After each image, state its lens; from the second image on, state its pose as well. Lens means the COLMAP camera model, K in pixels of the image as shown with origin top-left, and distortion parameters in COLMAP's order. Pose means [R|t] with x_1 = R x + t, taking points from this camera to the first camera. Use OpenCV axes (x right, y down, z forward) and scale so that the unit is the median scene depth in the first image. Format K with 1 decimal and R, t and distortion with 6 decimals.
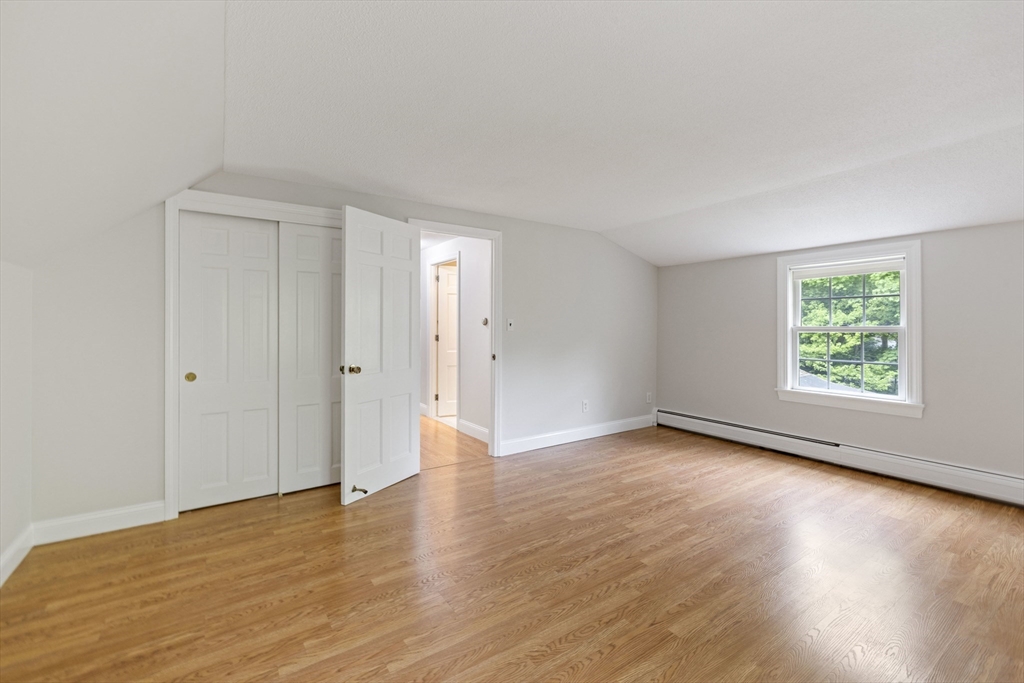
lens RADIAL K [[434.3, 0, 493.5], [0, 434.3, 322.0], [0, 0, 1]] dist [0.002482, 0.000806]
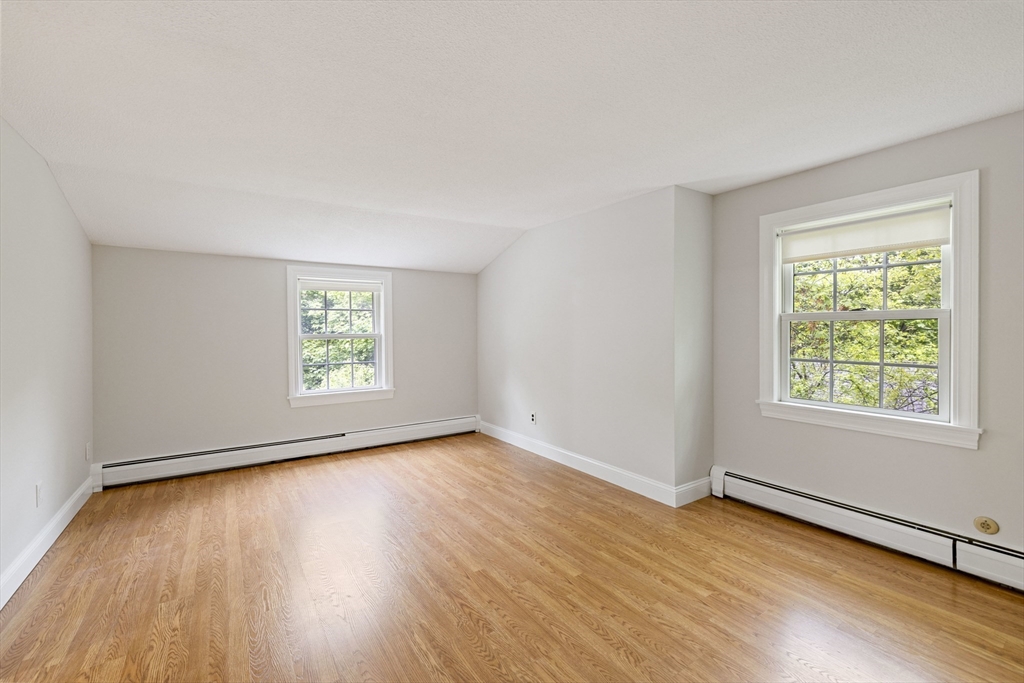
lens RADIAL K [[434.3, 0, 510.5], [0, 434.3, 338.9], [0, 0, 1]] dist [0.002482, 0.000806]
pose [[-0.020116, -0.020667, 0.999584, -0.537127], [-0.002219, 0.999785, 0.020627, -0.003136], [-0.999795, -0.001803, -0.020158, 0.779175]]
